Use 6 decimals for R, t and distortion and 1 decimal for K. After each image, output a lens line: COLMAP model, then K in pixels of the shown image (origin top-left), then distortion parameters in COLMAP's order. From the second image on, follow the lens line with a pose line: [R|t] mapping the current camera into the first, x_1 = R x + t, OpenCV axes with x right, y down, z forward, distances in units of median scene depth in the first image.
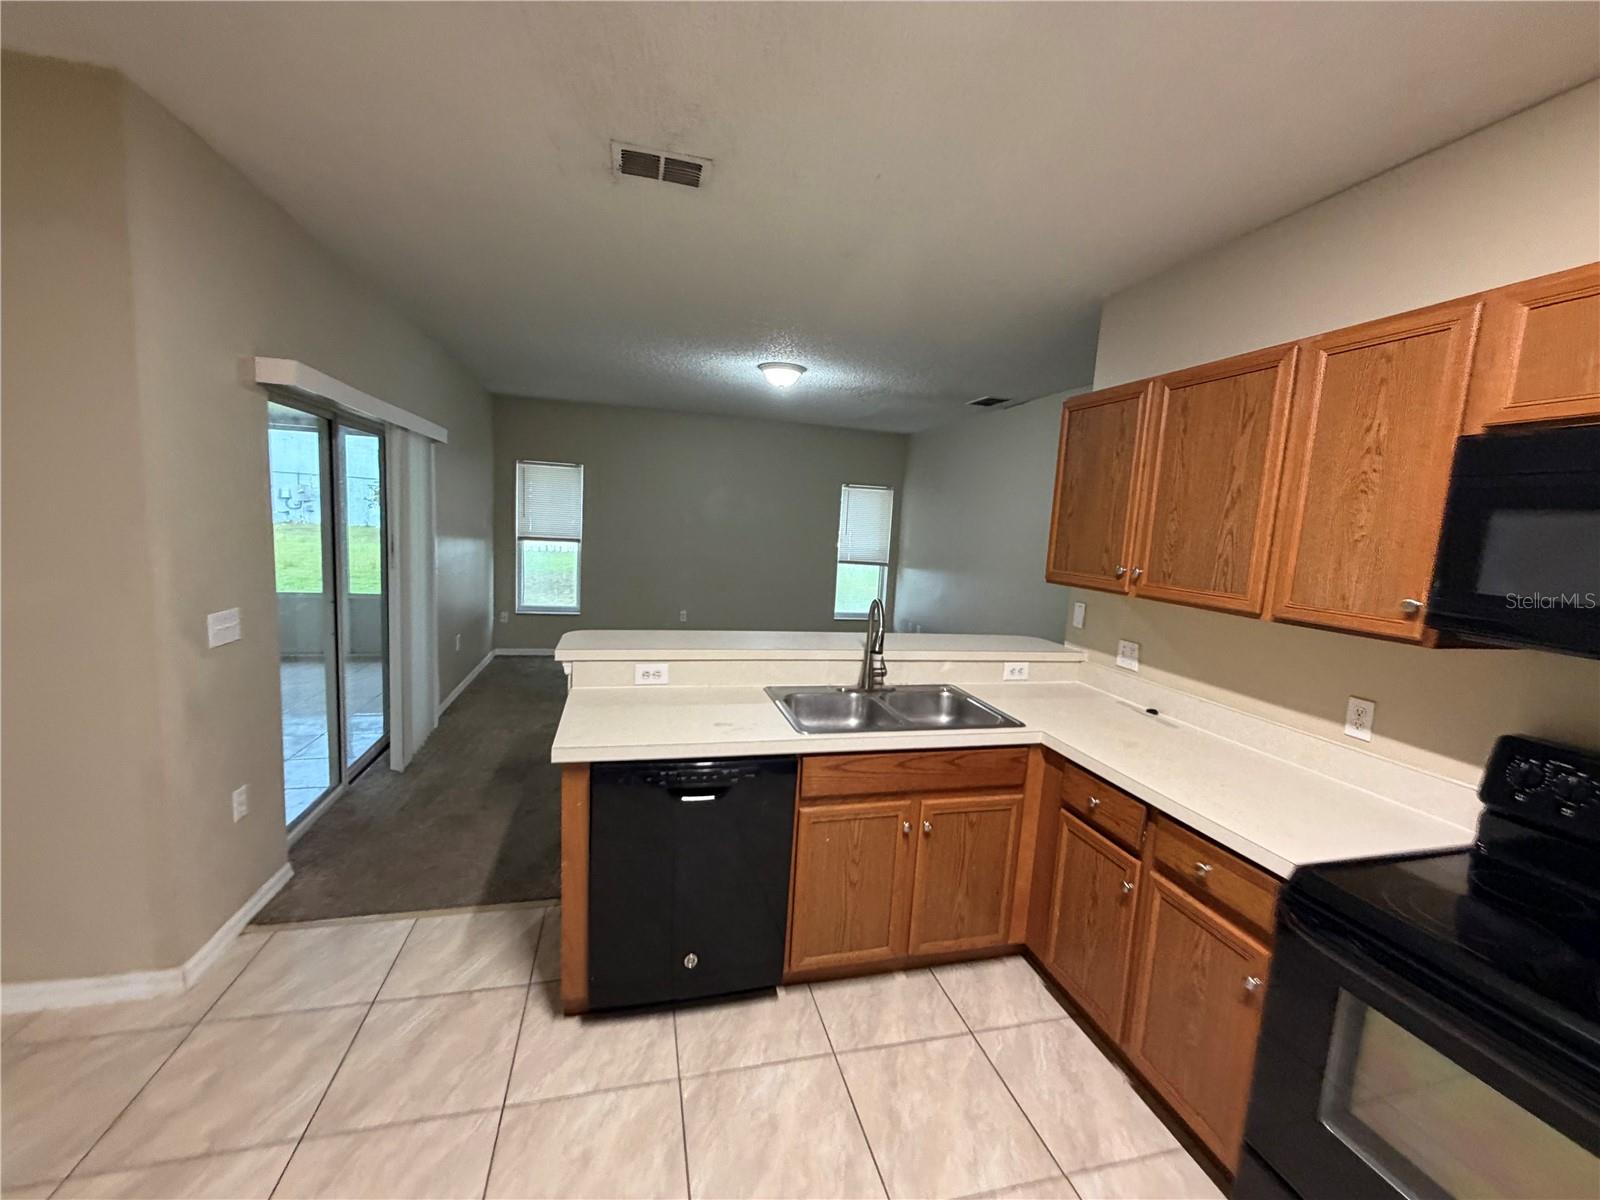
lens RADIAL K [[639.1, 0, 794.3], [0, 639.1, 596.6], [0, 0, 1]] dist [0.001392, 0.000093]
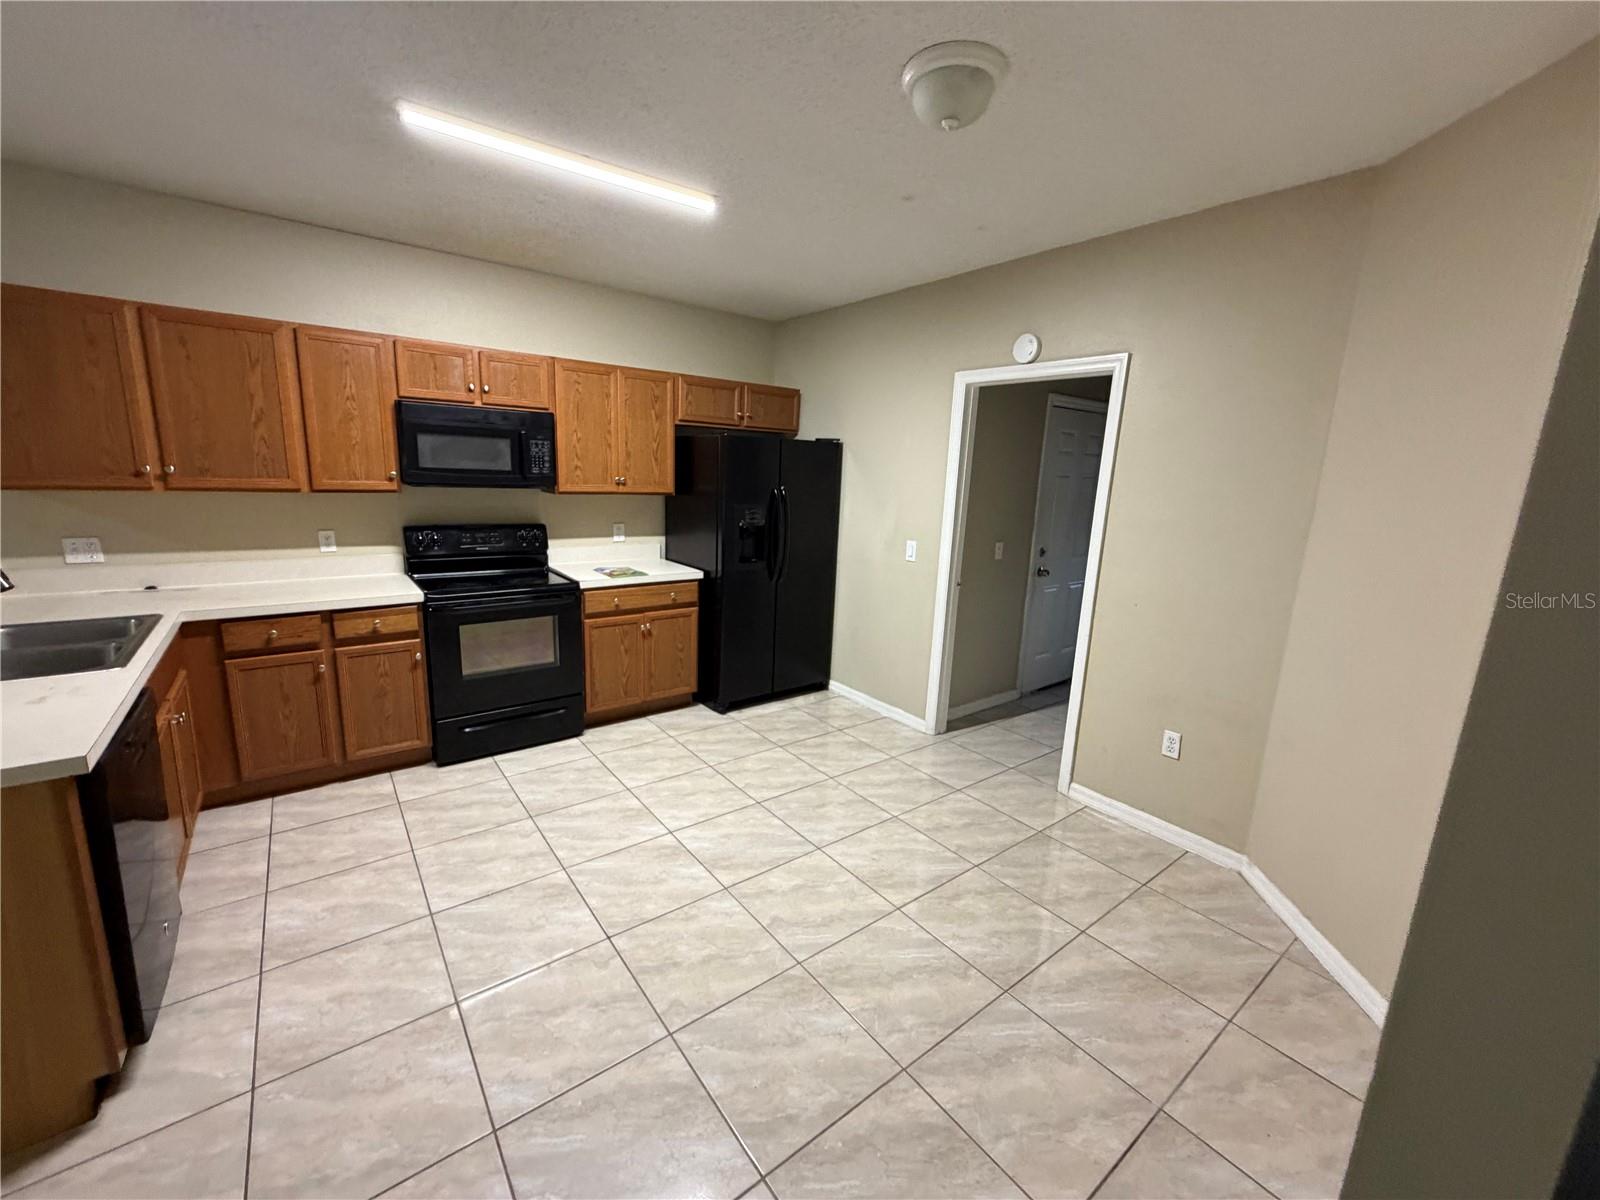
lens RADIAL K [[639.1, 0, 797.4], [0, 639.1, 599.4], [0, 0, 1]] dist [0.001392, 0.000093]
pose [[-0.391914, -0.252123, 0.884781, -1.268835], [0.048534, 0.954711, 0.293548, -0.119321], [-0.918721, 0.157988, -0.361928, 0.434249]]
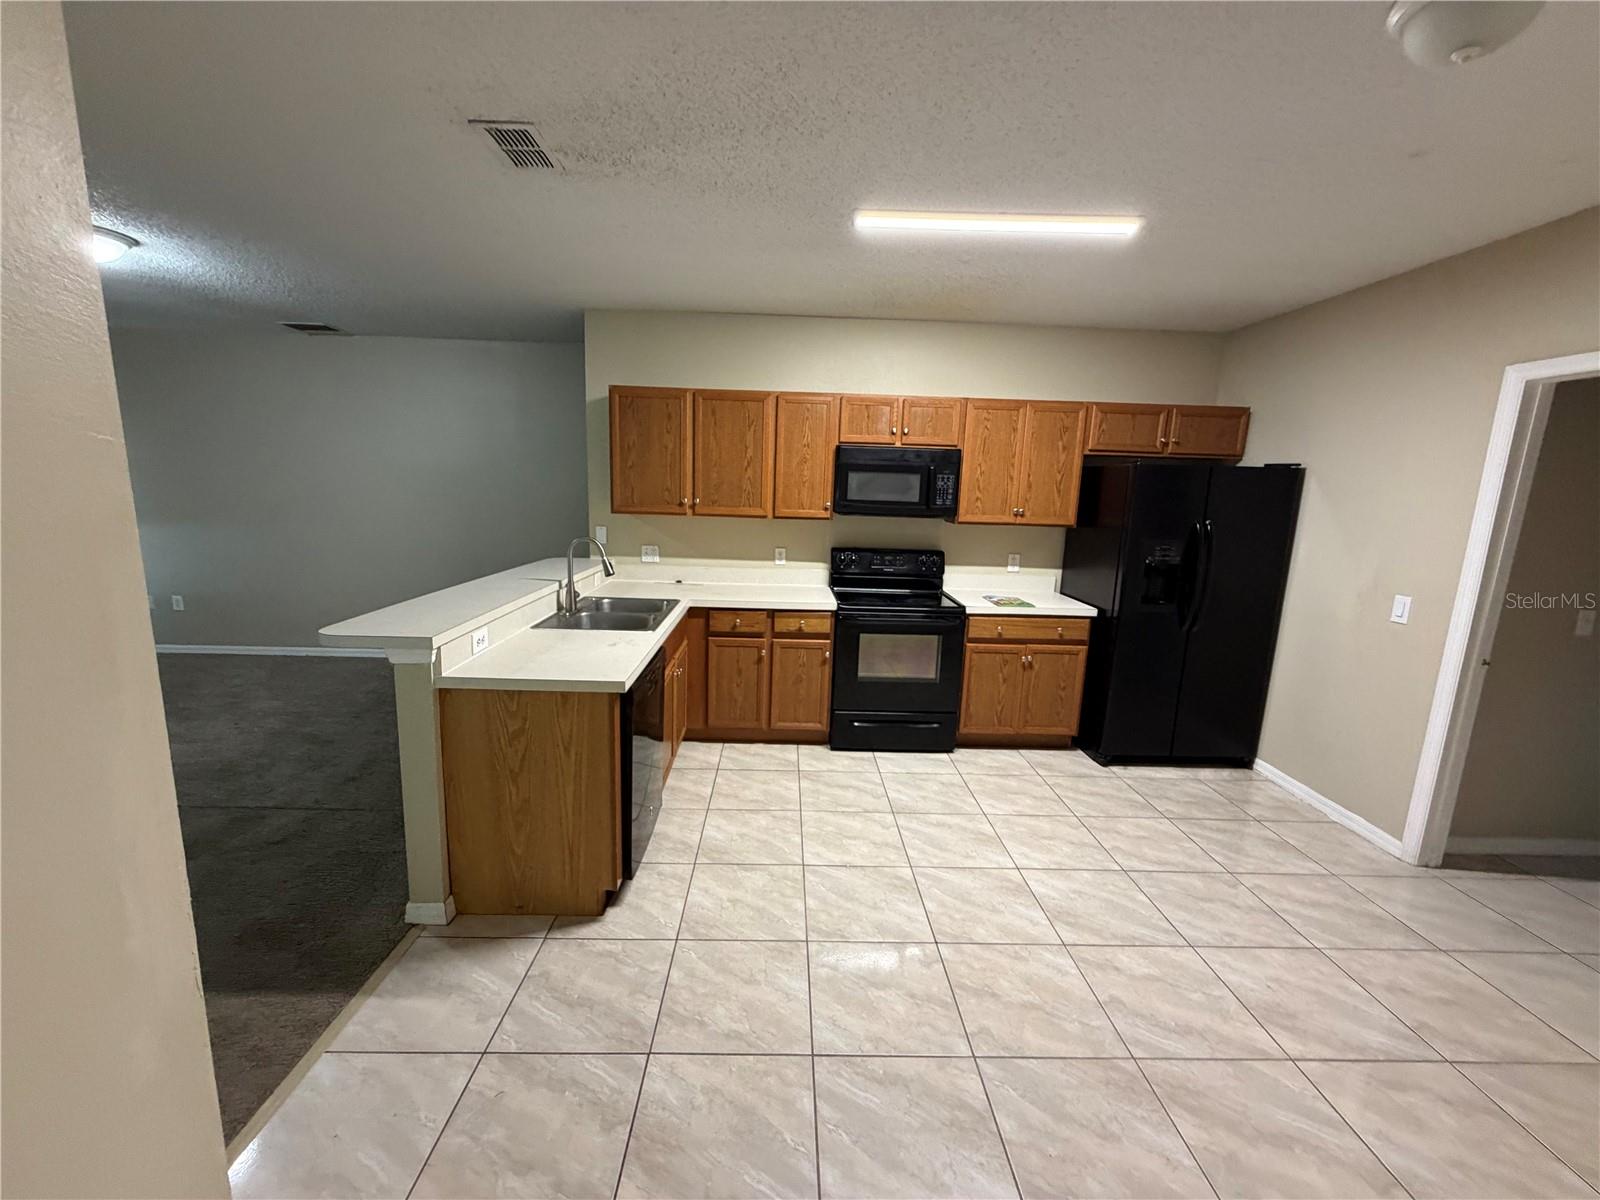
lens RADIAL K [[639.1, 0, 799.1], [0, 639.1, 602.3], [0, 0, 1]] dist [0.001392, 0.000093]
pose [[0.225221, -0.223124, 0.948415, -1.337039], [0.096208, 0.973760, 0.206240, -0.120654], [-0.969546, 0.044795, 0.240778, 0.356124]]
